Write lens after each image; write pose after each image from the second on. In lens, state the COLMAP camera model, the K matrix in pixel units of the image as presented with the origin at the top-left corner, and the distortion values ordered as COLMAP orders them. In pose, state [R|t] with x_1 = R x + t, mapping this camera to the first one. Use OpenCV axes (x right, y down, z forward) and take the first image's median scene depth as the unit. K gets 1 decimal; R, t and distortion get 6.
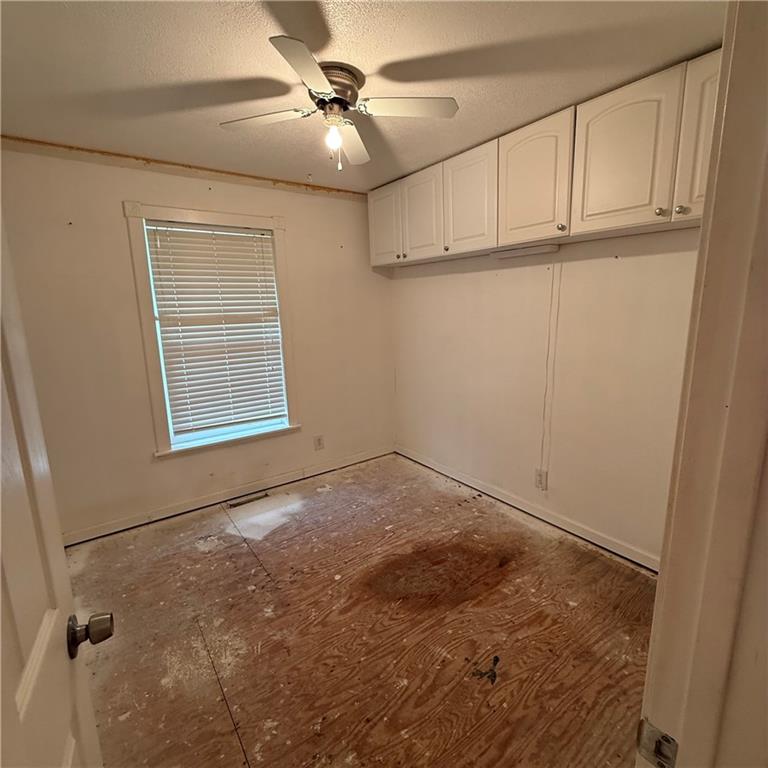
lens RADIAL K [[407.0, 0, 384.3], [0, 407.0, 383.0], [0, 0, 1]] dist [-0.001922, 0.000749]
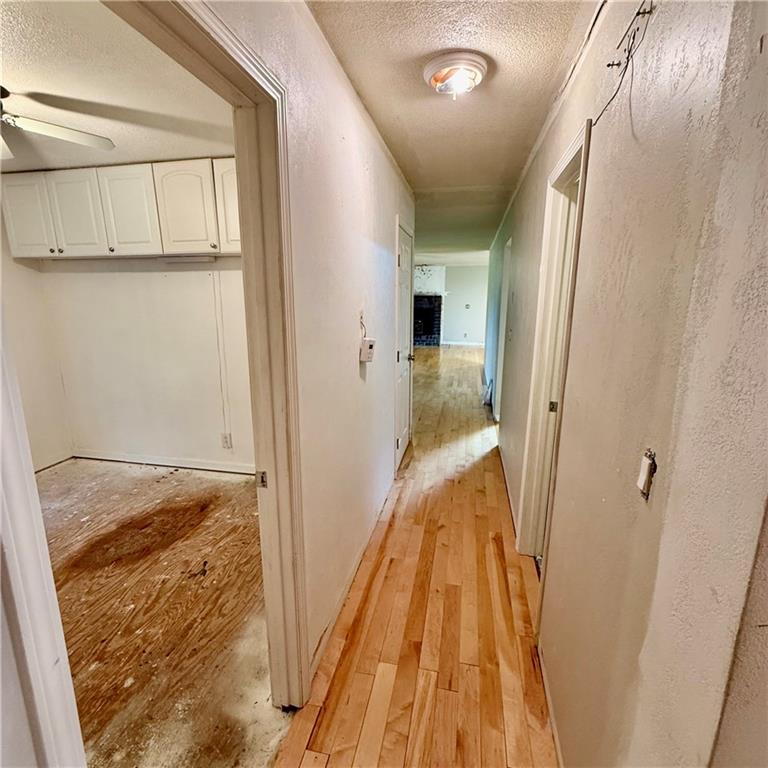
lens RADIAL K [[407.0, 0, 384.3], [0, 407.0, 383.0], [0, 0, 1]] dist [-0.001922, 0.000749]
pose [[0.735913, -0.118431, 0.666638, -0.085456], [0.111253, 0.992352, 0.053481, 0.049805], [-0.667873, 0.034808, 0.743461, -0.308011]]
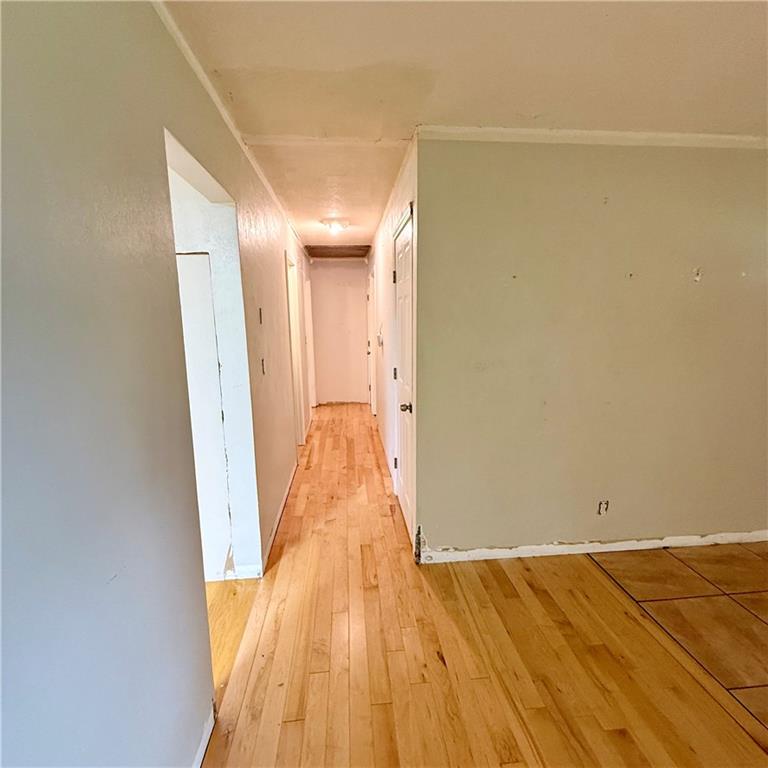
lens RADIAL K [[407.0, 0, 384.3], [0, 407.0, 383.0], [0, 0, 1]] dist [-0.001922, 0.000749]
pose [[-0.502443, 0.170785, -0.847575, 1.927591], [-0.138519, 0.951734, 0.273888, -0.272990], [0.853442, 0.255019, -0.454535, 1.187386]]
